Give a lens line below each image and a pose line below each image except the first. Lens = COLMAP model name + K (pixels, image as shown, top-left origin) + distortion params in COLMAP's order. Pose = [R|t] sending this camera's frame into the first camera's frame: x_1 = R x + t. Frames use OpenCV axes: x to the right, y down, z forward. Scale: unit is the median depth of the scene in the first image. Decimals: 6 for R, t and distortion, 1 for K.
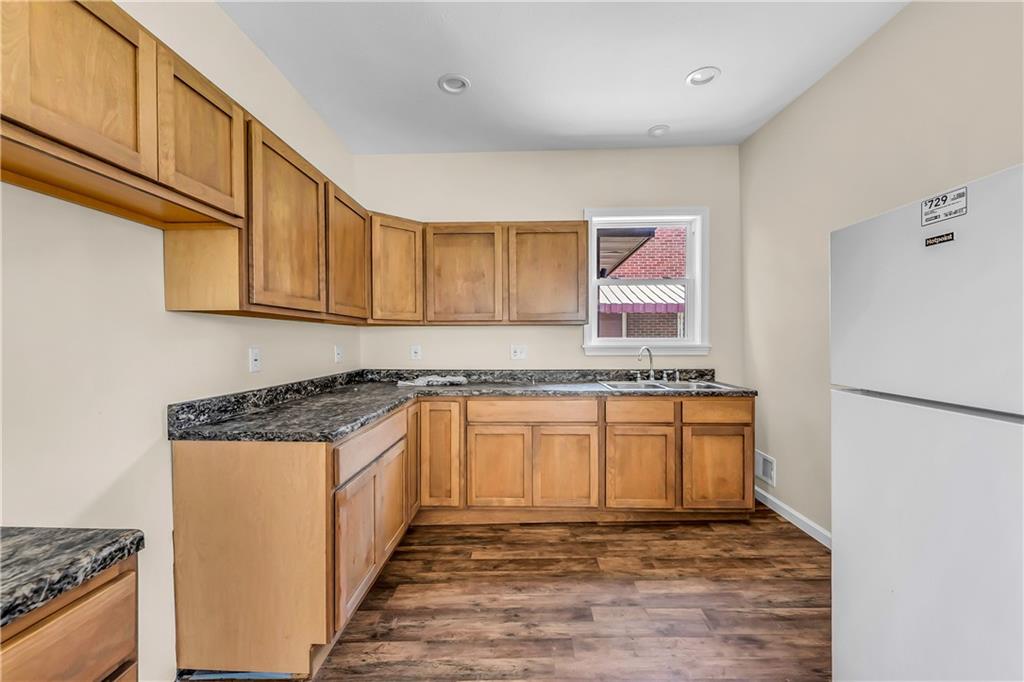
lens RADIAL K [[410.9, 0, 513.4], [0, 410.9, 344.2], [0, 0, 1]] dist [-0.000955, -0.000203]
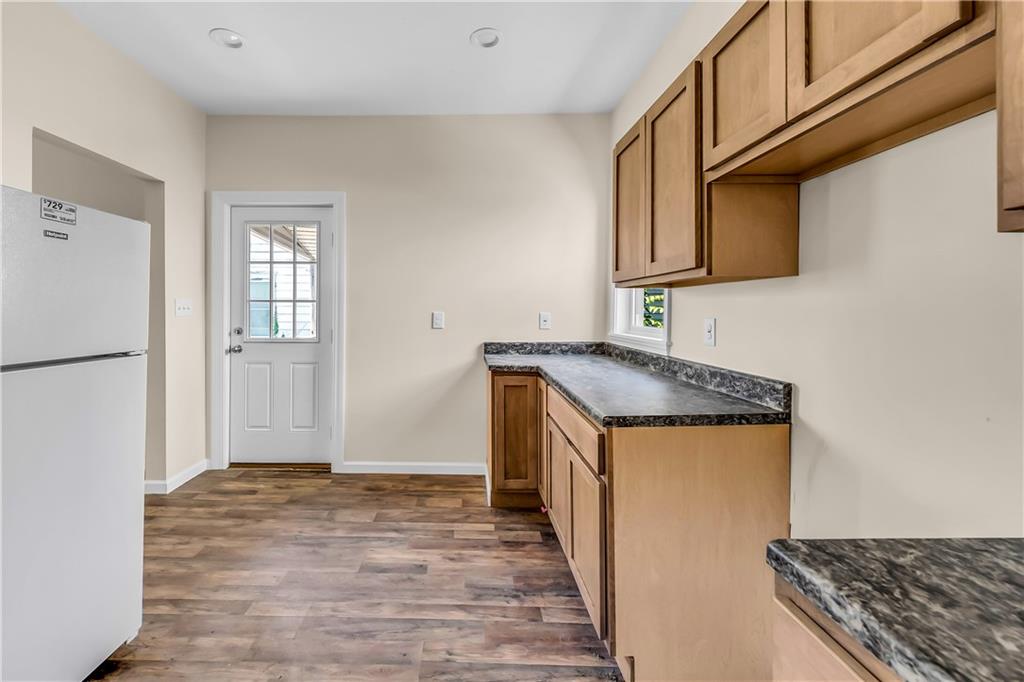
lens RADIAL K [[418.4, 0, 466.4], [0, 418.4, 309.2], [0, 0, 1]] dist [-0.000864, -0.000173]
pose [[-0.999709, 0.004922, -0.023633, -0.079517], [0.004684, 0.999938, 0.010091, -0.009425], [0.023682, 0.009977, -0.999670, 0.818090]]
